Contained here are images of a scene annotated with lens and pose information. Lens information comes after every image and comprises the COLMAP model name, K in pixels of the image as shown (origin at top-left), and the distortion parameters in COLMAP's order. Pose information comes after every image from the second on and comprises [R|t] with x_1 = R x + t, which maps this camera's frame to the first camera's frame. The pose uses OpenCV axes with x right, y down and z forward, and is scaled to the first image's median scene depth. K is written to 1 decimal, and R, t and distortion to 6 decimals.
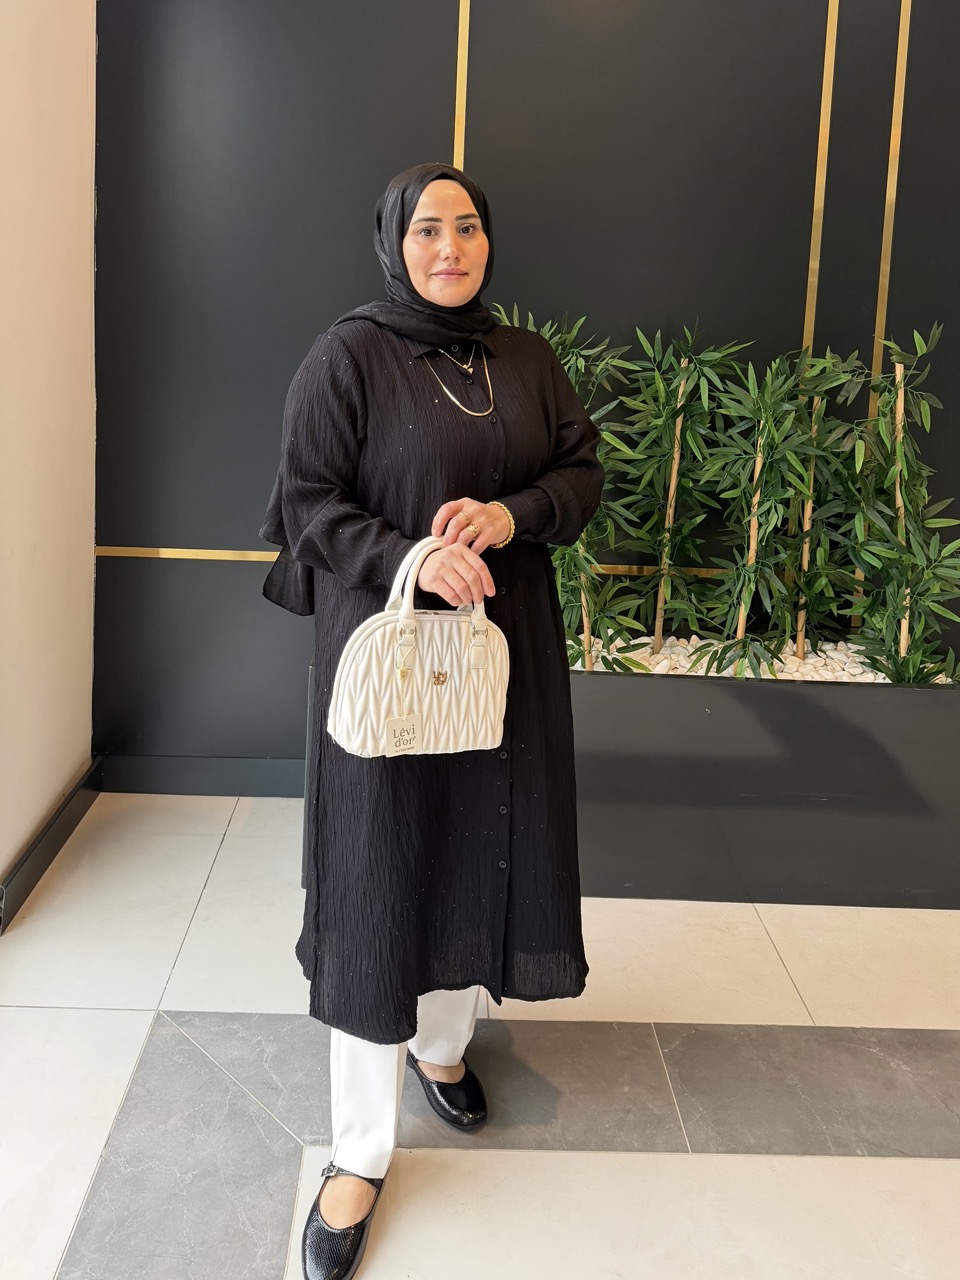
lens RADIAL K [[1051.7, 0, 452.0], [0, 1051.7, 389.6], [0, 0, 1]] dist [0.037266, -0.025471]
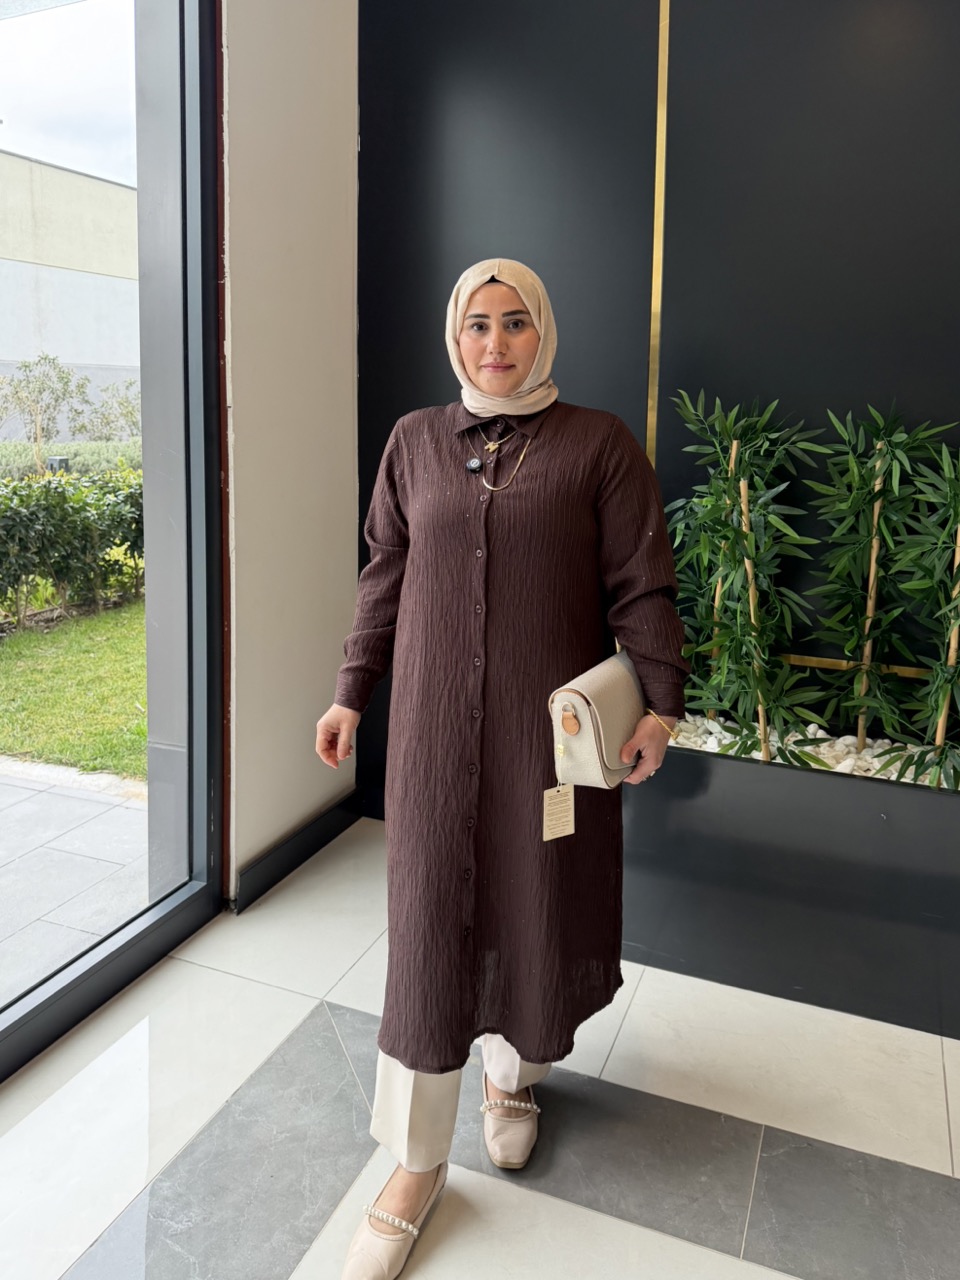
lens RADIAL K [[982.8, 0, 480.2], [0, 982.8, 466.2], [0, 0, 1]] dist [0.008380, -0.005479]
pose [[0.917585, 0.000182, -0.397539, 0.251025], [-0.012687, 0.999504, -0.028827, 0.024026], [0.397337, 0.031494, 0.917132, 0.051313]]
